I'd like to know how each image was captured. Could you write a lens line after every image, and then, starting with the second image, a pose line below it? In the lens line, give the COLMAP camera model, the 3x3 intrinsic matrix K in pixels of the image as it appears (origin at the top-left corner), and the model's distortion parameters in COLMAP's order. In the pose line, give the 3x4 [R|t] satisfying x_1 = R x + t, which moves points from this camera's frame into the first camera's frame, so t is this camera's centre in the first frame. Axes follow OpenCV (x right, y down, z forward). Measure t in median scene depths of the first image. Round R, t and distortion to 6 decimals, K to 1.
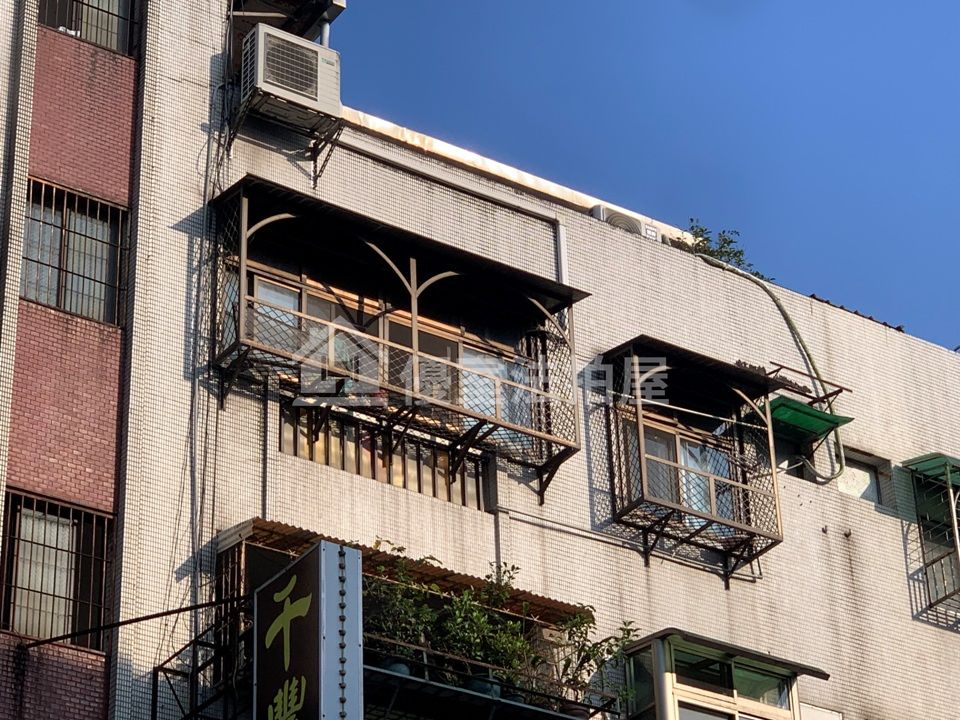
lens RADIAL K [[2726.0, 0, 480.0], [0, 2726.0, 360.0], [0, 0, 1]] dist [-0.122970, 1.093222]
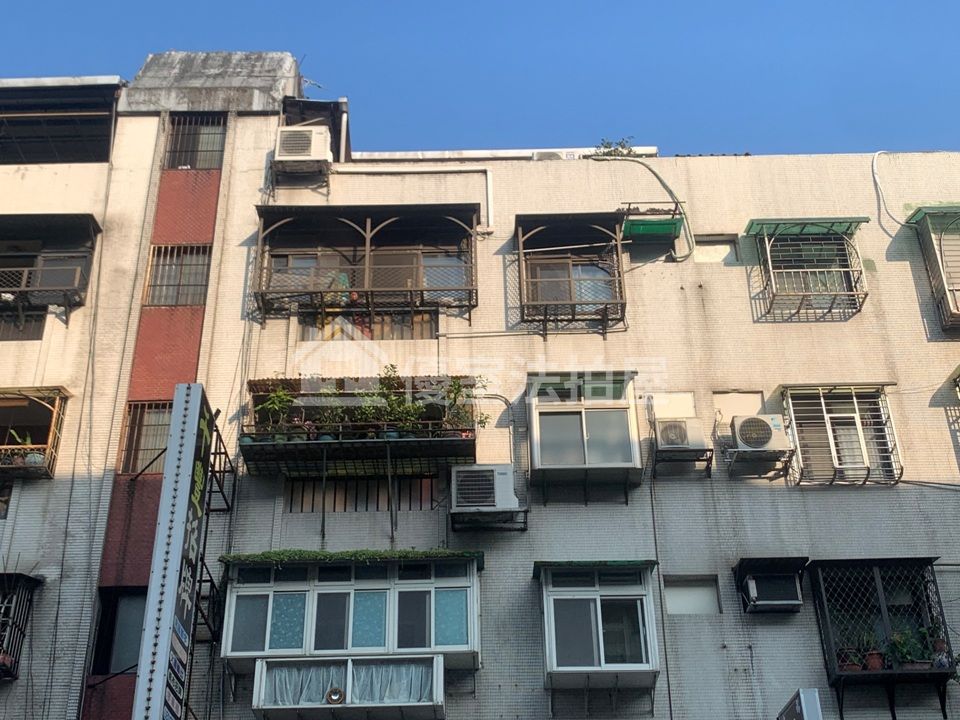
lens RADIAL K [[1293.4, 0, 470.6], [0, 1293.4, 343.9], [0, 0, 1]] dist [0.236682, -0.850224]
pose [[0.823328, -0.291019, -0.487277, 0.416587], [0.286475, 0.954233, -0.085859, 0.132682], [0.489962, -0.068903, 0.869016, 0.259806]]
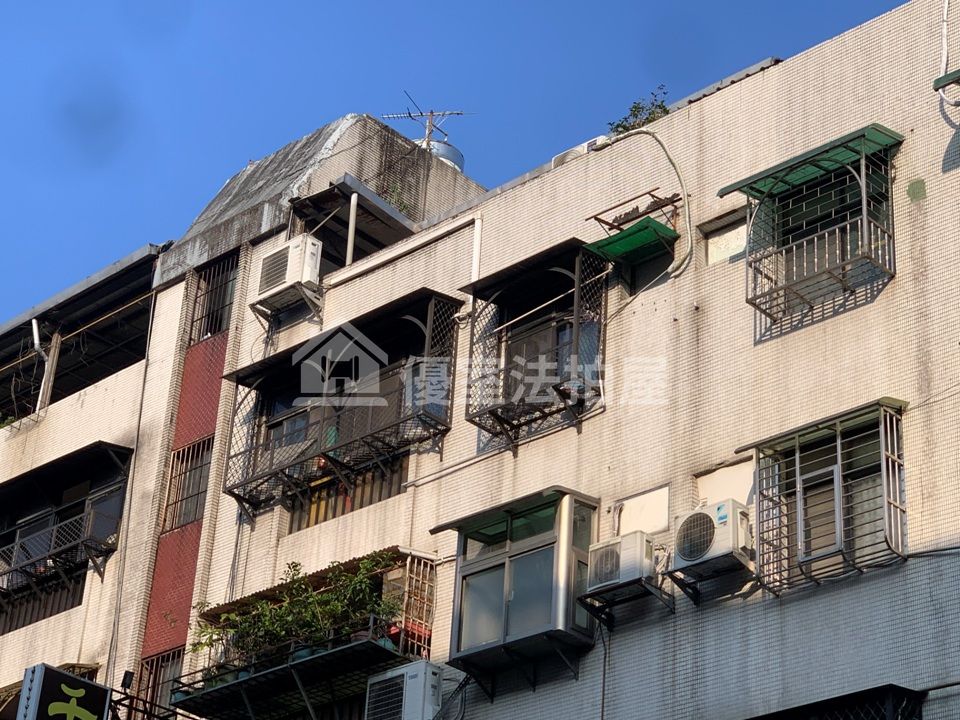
lens RADIAL K [[2148.9, 0, 447.8], [0, 2148.9, 357.1], [0, 0, 1]] dist [-0.201652, 3.147532]
pose [[0.205164, -0.441882, -0.873297, 0.899332], [0.446777, 0.836170, -0.318134, 0.325391], [0.870803, -0.324900, 0.368975, 0.626766]]
